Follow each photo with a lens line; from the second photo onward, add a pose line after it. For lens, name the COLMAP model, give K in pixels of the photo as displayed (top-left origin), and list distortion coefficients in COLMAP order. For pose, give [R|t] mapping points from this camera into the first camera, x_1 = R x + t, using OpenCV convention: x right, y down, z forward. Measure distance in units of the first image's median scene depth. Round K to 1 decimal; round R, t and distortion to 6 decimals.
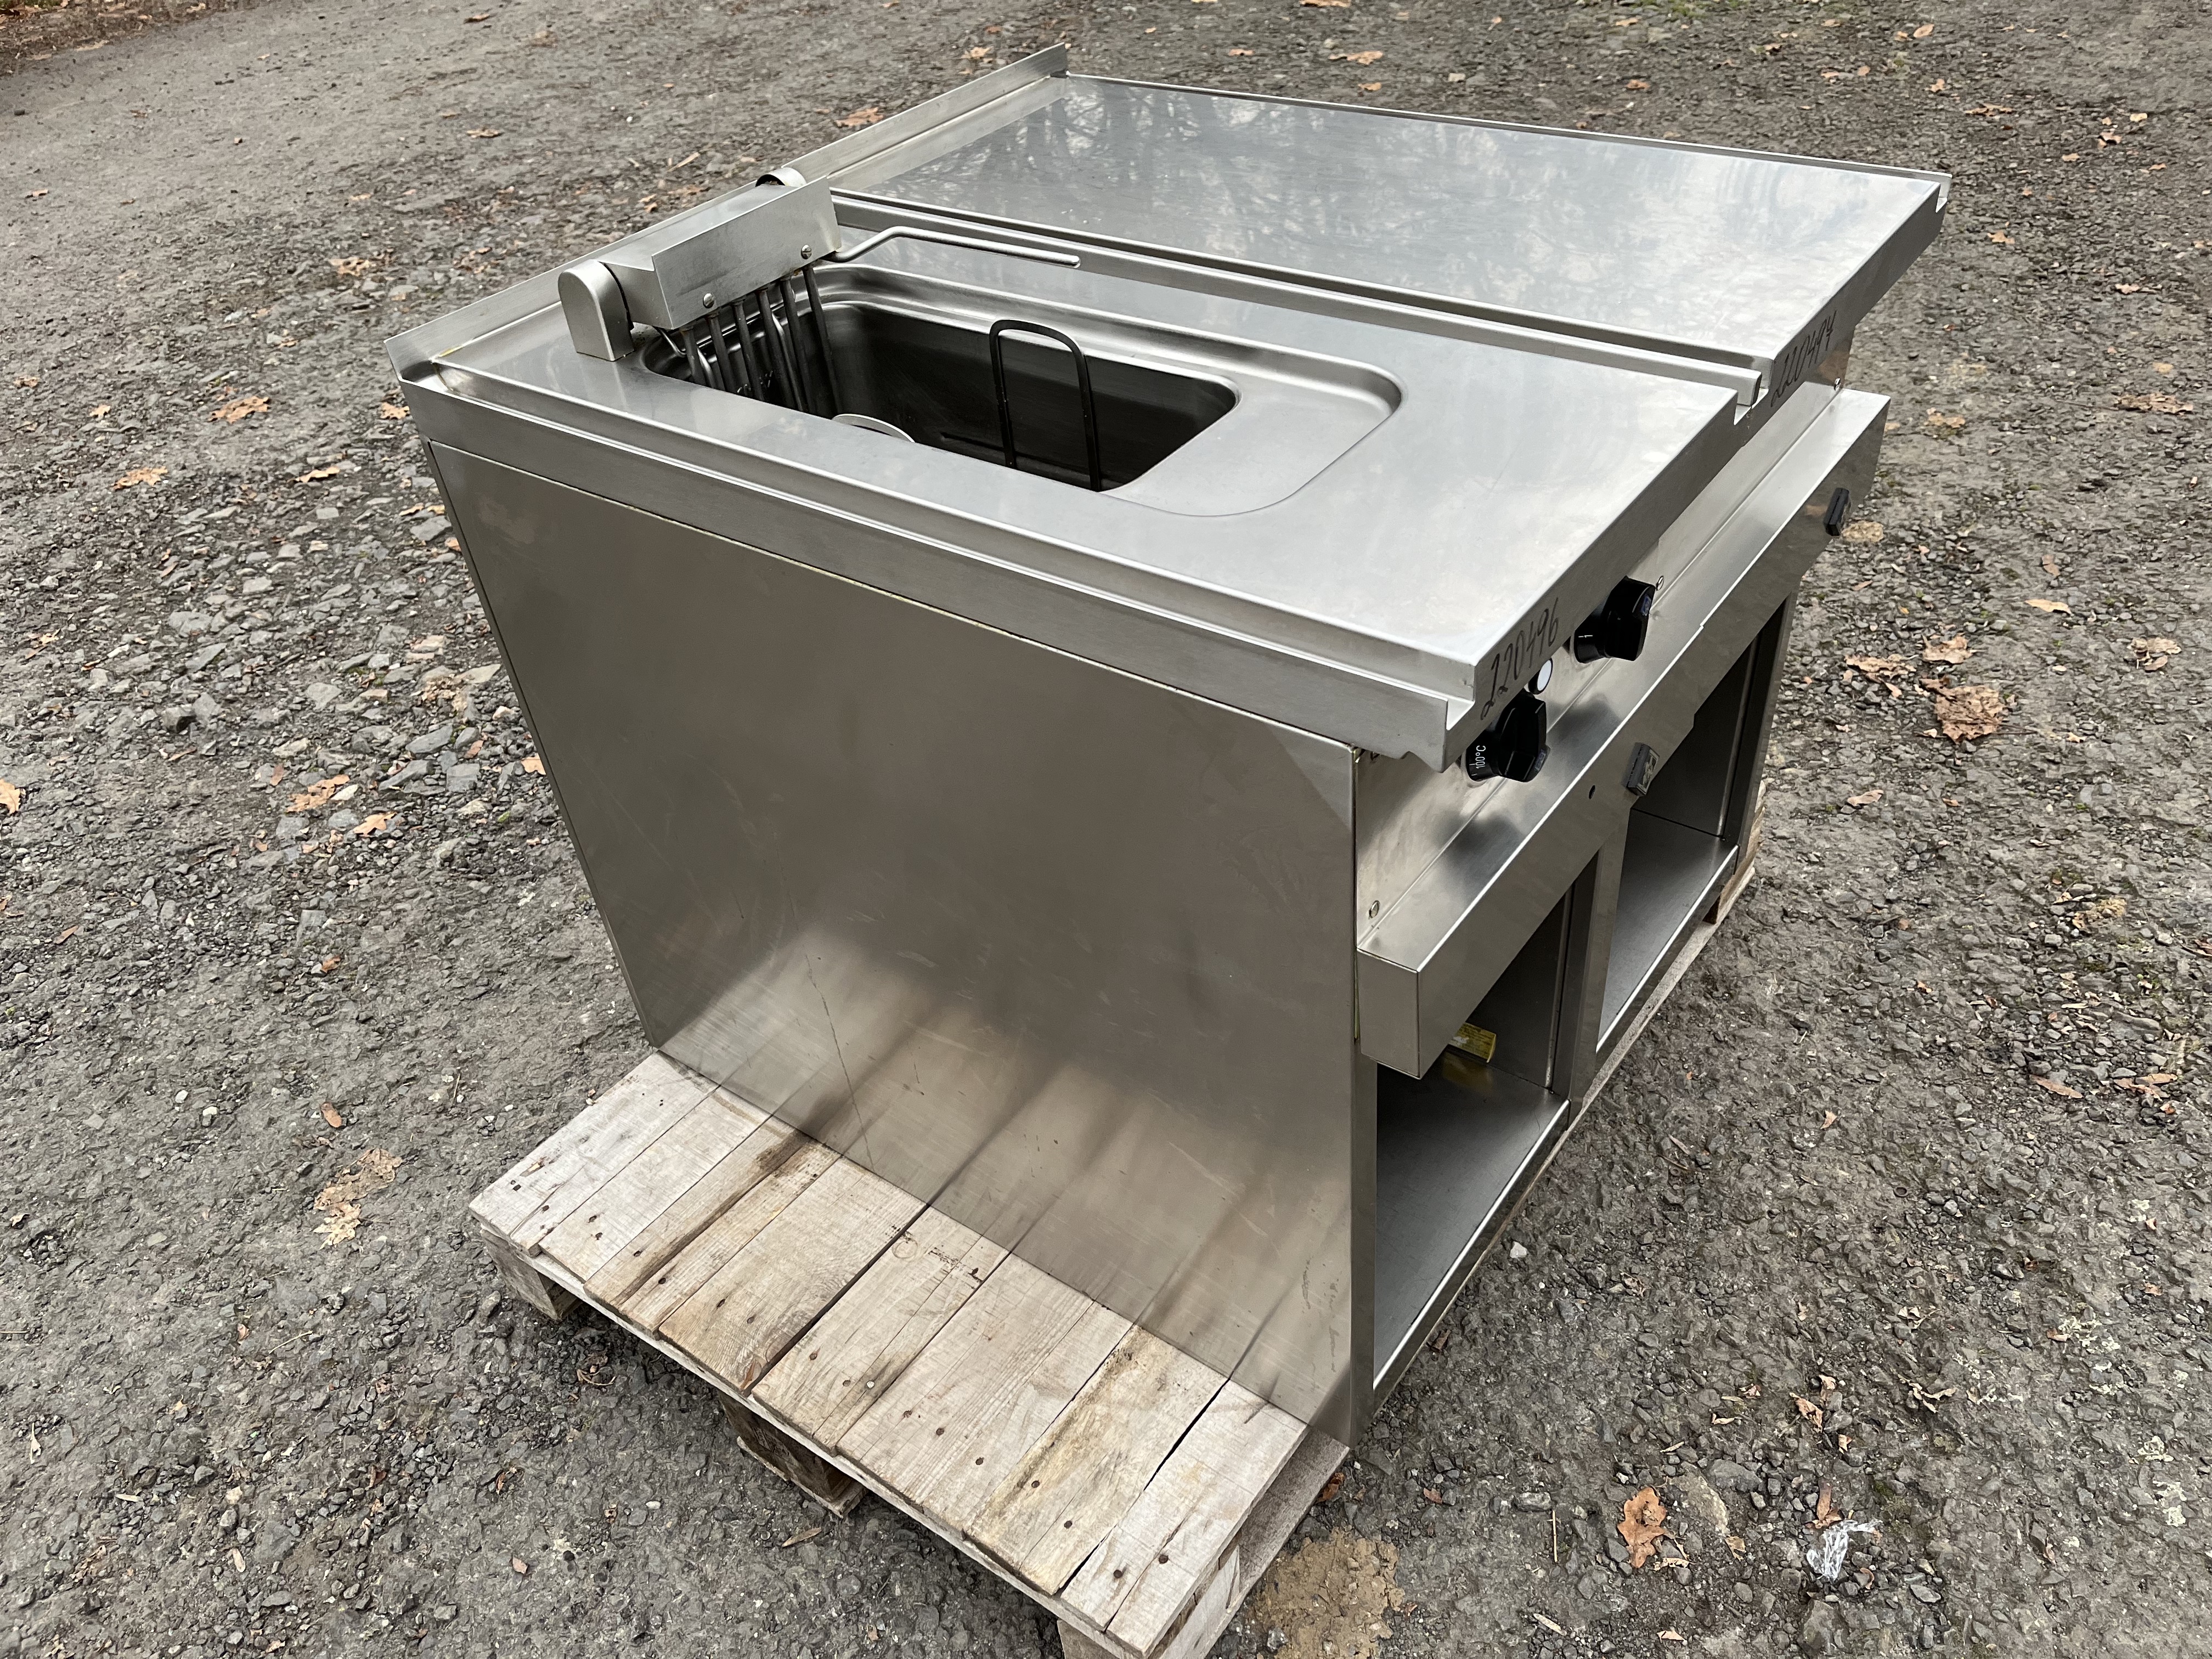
lens RADIAL K [[1677.9, 0, 1109.1], [0, 1677.9, 828.6], [0, 0, 1]] dist [-0.041909, -0.009495]
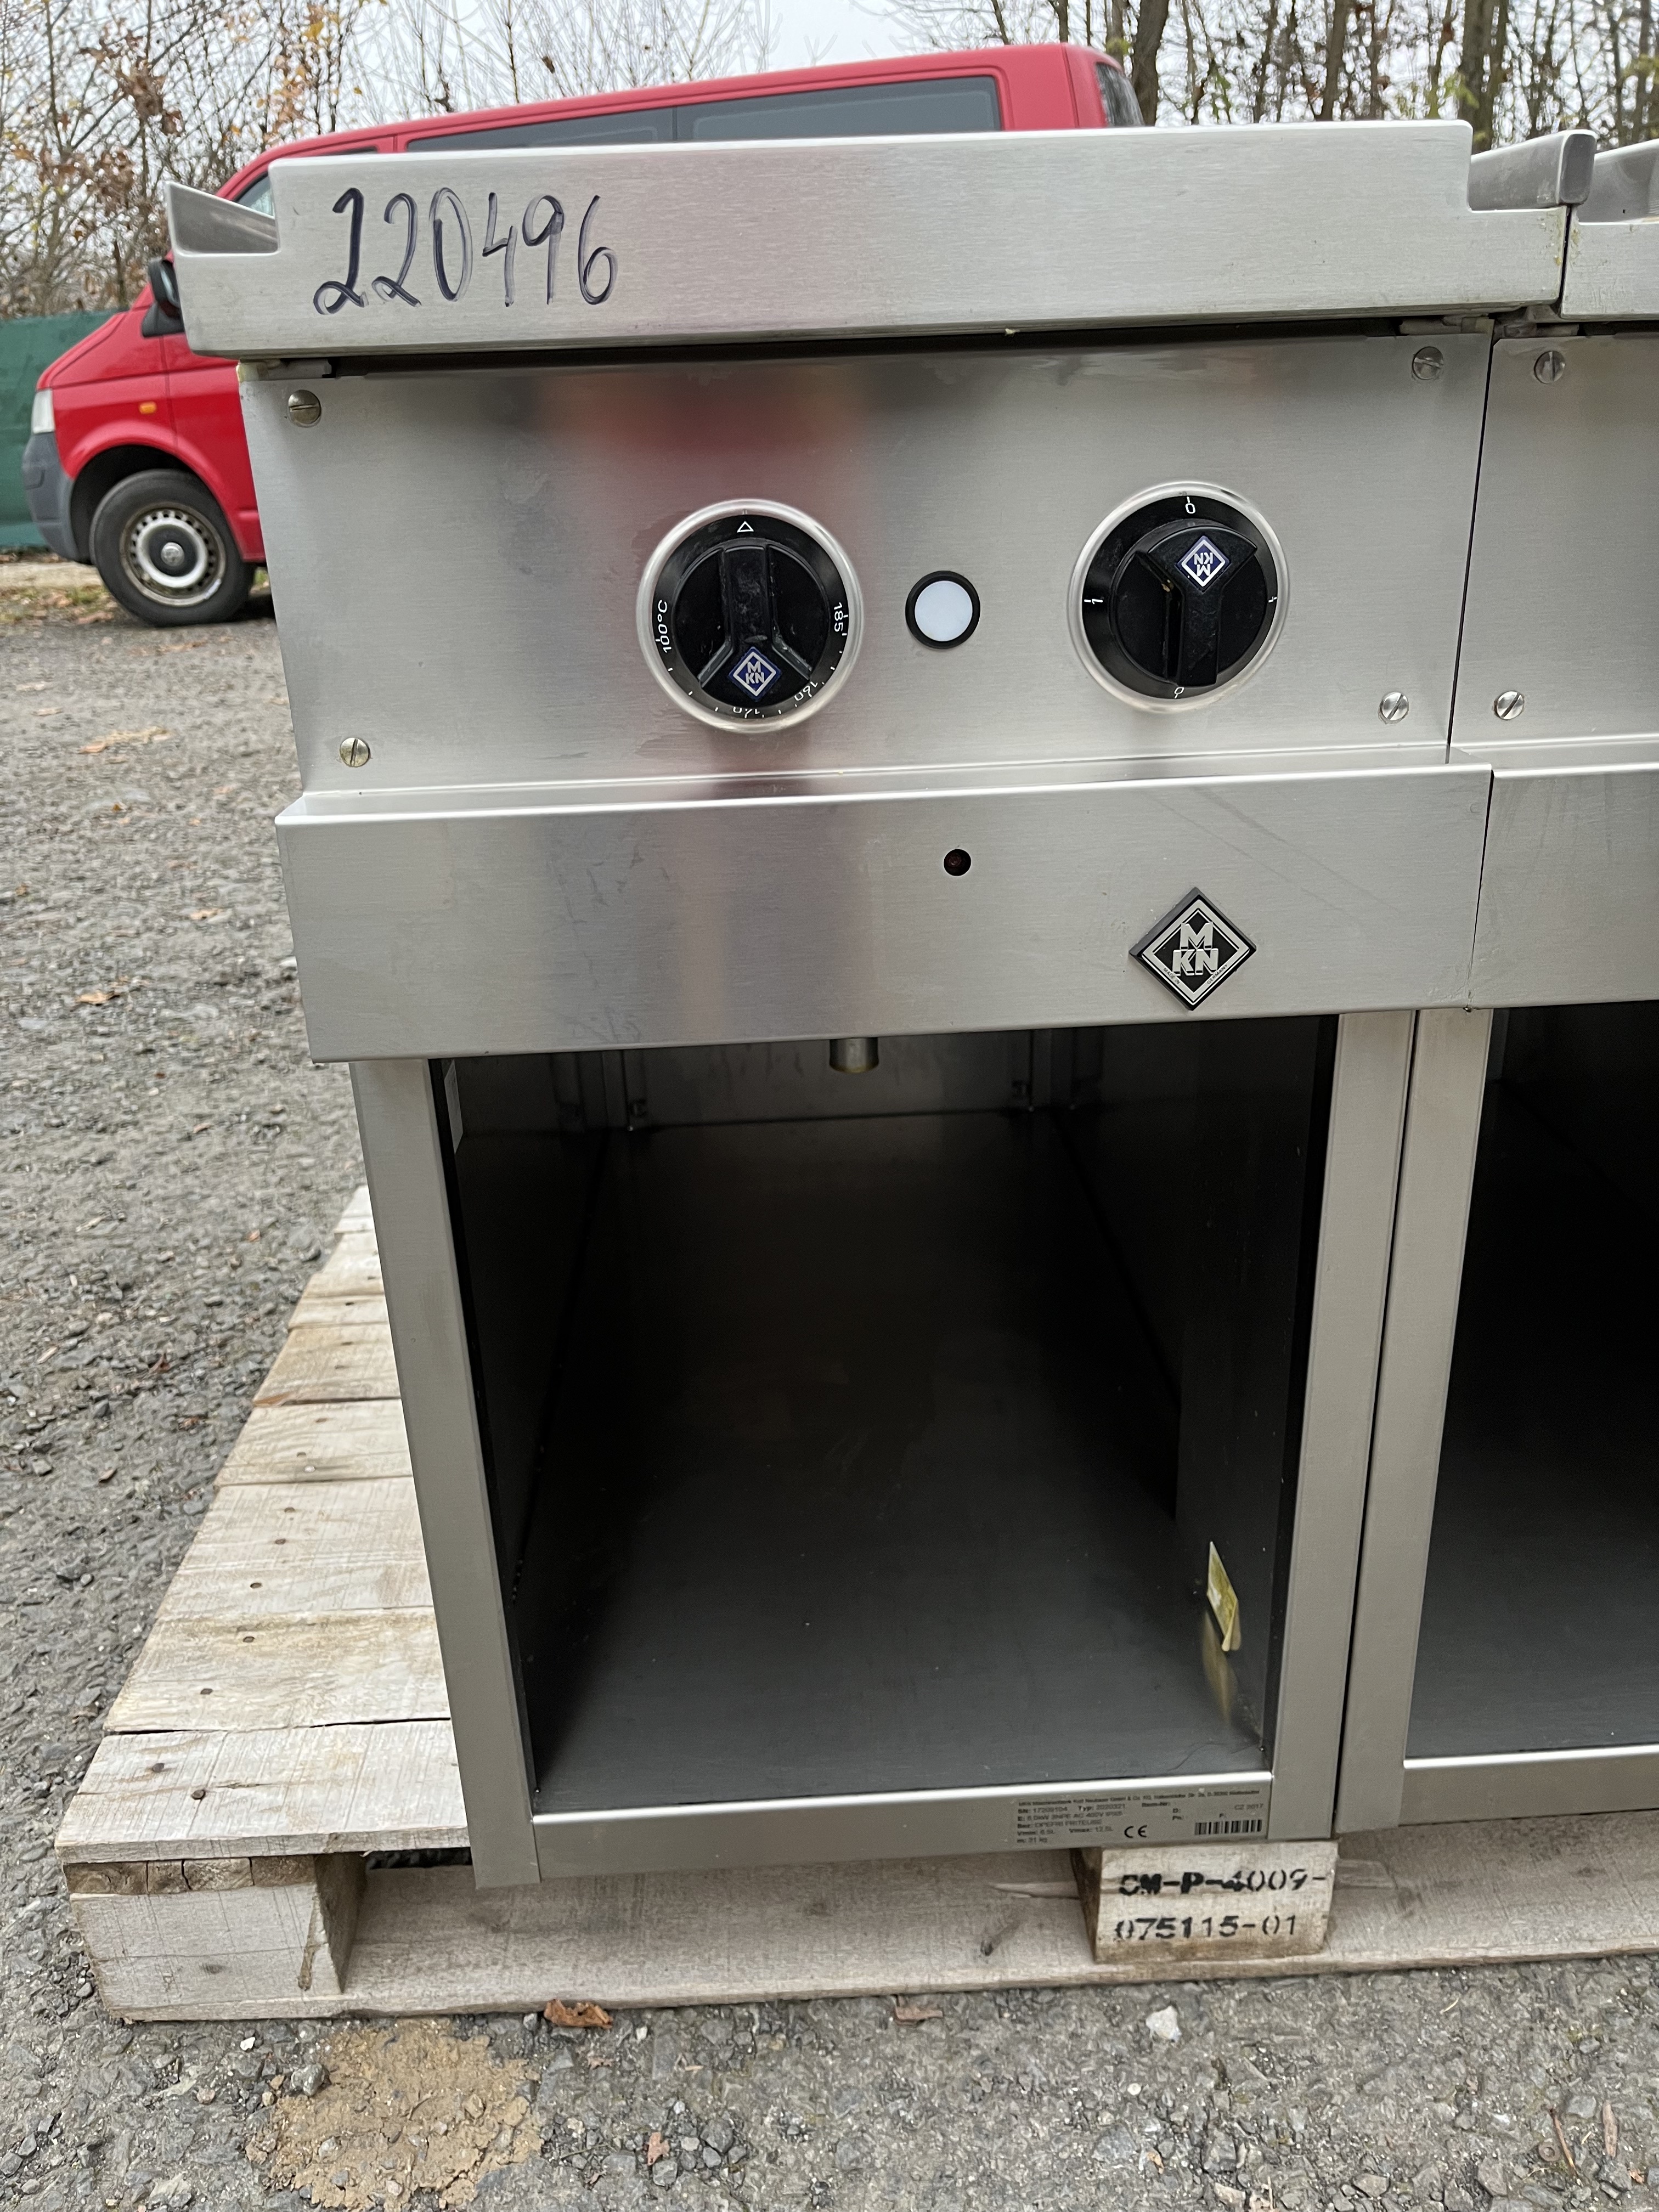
lens RADIAL K [[1677.9, 0, 826.9], [0, 1677.9, 1104.9], [0, 0, 1]] dist [-0.041909, -0.009495]
pose [[0.630836, 0.371690, -0.681097, 0.457590], [-0.502924, 0.864311, 0.005863, 0.044689], [0.590859, 0.338841, 0.732170, 0.451507]]
